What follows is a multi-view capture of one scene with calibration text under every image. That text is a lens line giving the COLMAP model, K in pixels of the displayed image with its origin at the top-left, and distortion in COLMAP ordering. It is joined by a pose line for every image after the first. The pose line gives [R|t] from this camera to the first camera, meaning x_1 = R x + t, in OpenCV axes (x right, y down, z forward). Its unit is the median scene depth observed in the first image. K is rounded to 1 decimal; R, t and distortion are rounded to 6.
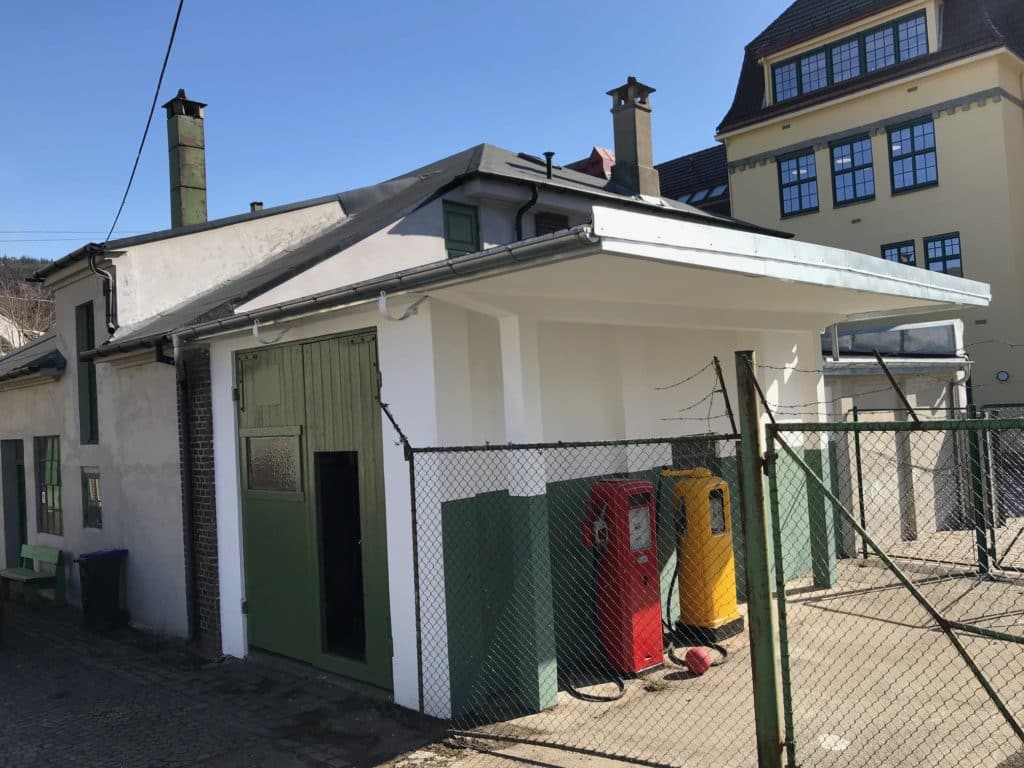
lens RADIAL K [[841.2, 0, 511.3], [0, 841.2, 385.9], [0, 0, 1]] dist [0.005598, 0.005869]
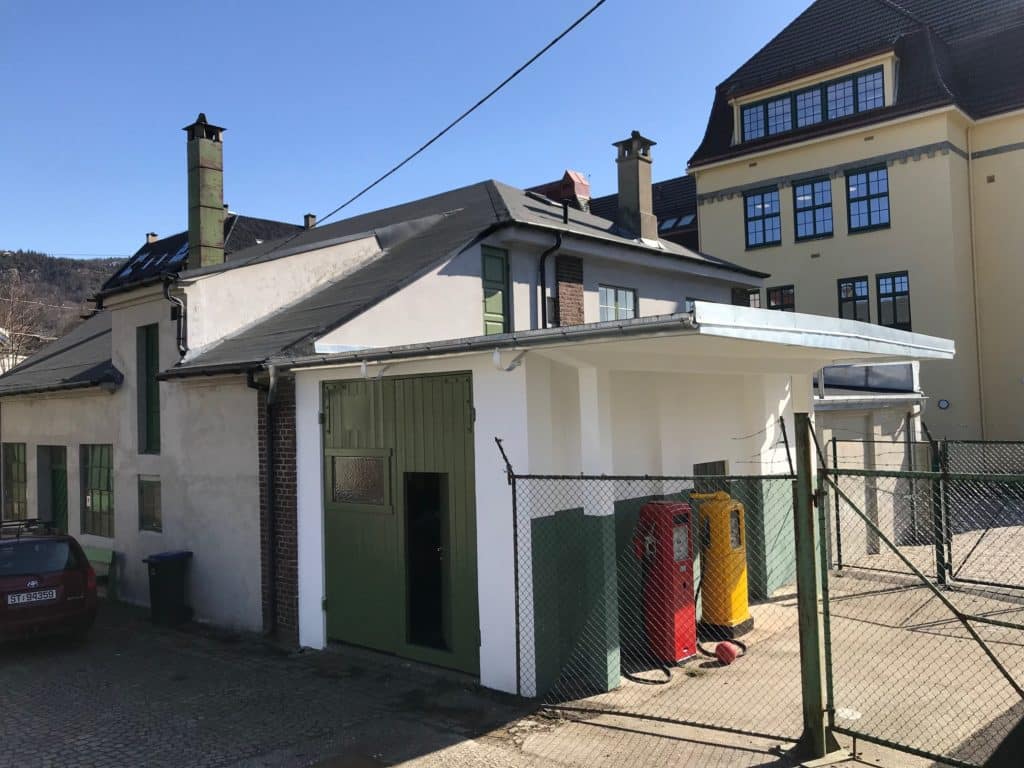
lens RADIAL K [[841.2, 0, 509.5], [0, 841.2, 384.6], [0, 0, 1]] dist [0.005598, 0.005869]
pose [[0.997509, 0.028828, 0.064376, -0.108407], [-0.028311, 0.999559, -0.008941, -0.024461], [-0.064605, 0.007096, 0.997886, -0.117811]]
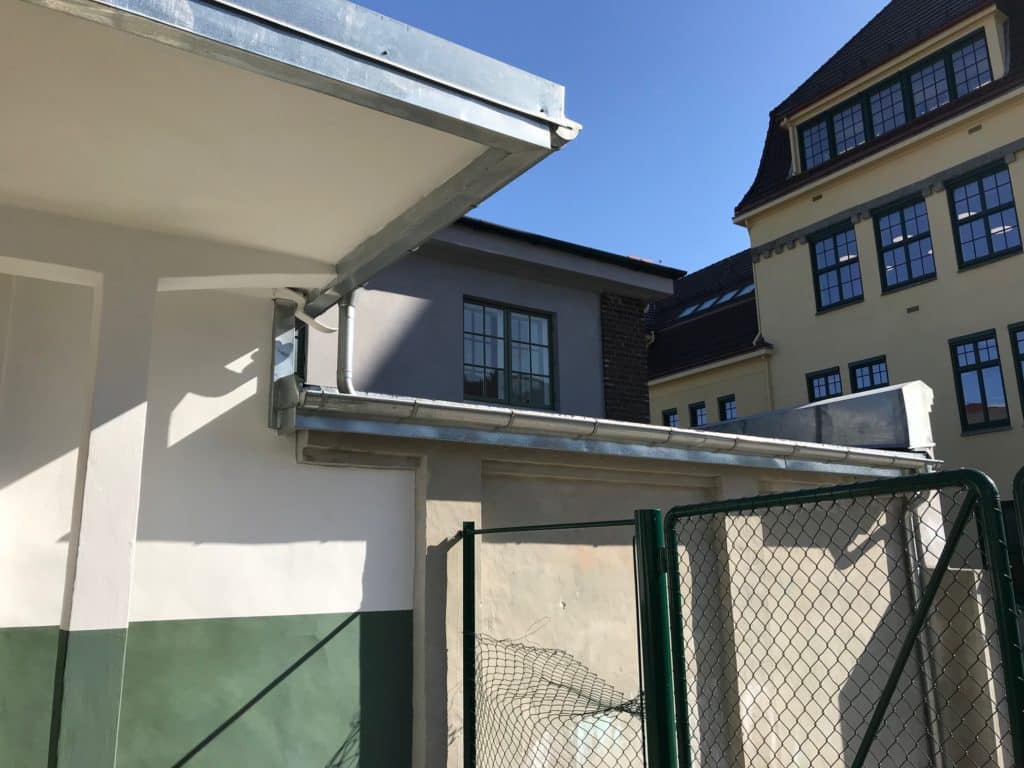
lens RADIAL K [[841.2, 0, 516.3], [0, 841.2, 375.6], [0, 0, 1]] dist [0.005598, 0.005869]
pose [[0.982630, -0.005281, -0.185500, 0.495903], [-0.031932, 0.979874, -0.197049, 0.030996], [0.182807, 0.199549, 0.962685, 0.602445]]
